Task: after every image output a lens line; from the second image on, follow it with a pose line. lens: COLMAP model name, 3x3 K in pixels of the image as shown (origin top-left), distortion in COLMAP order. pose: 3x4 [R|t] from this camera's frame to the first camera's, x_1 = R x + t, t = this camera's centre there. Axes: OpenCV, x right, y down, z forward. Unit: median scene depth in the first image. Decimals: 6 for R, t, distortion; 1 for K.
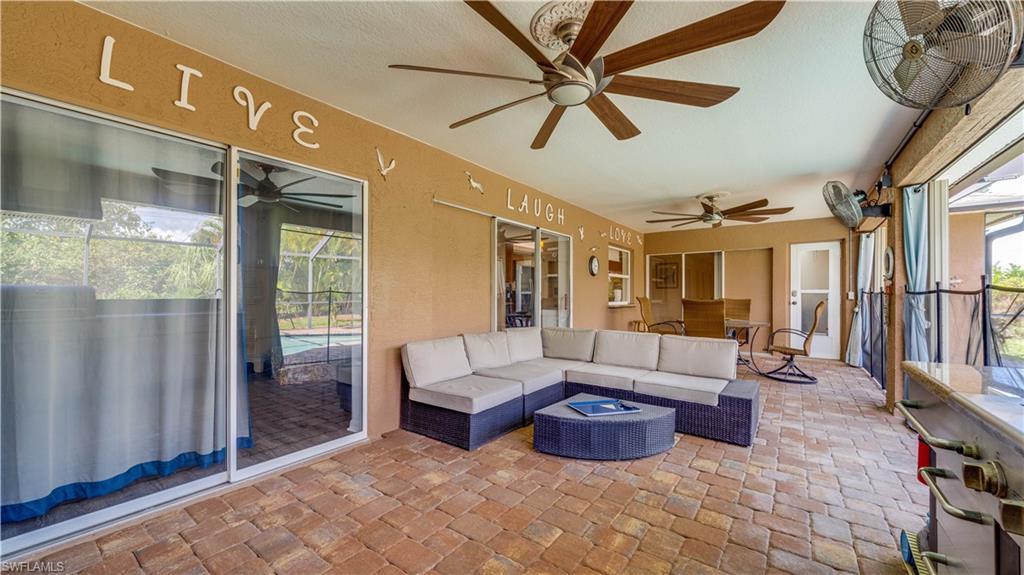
lens RADIAL K [[388.8, 0, 516.4], [0, 388.8, 292.3], [0, 0, 1]] dist [-0.000594, -0.000037]
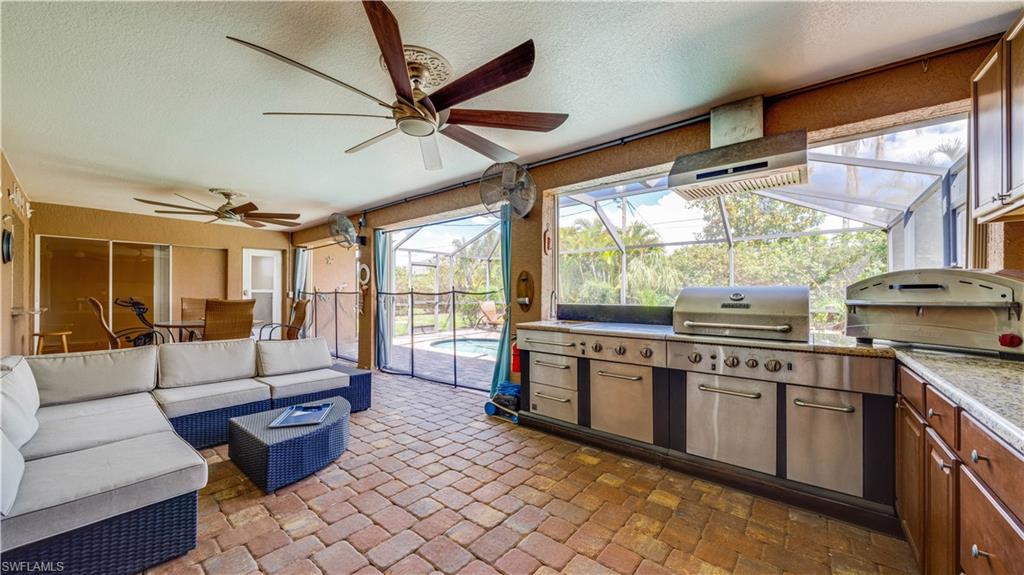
lens RADIAL K [[358.0, 0, 511.1], [0, 358.0, 292.1], [0, 0, 1]] dist [-0.005810, -0.000202]
pose [[0.078368, 0.002522, 0.996921, -0.526106], [-0.003696, 0.999991, -0.002239, -0.000180], [-0.996918, -0.003509, 0.078376, 0.378036]]
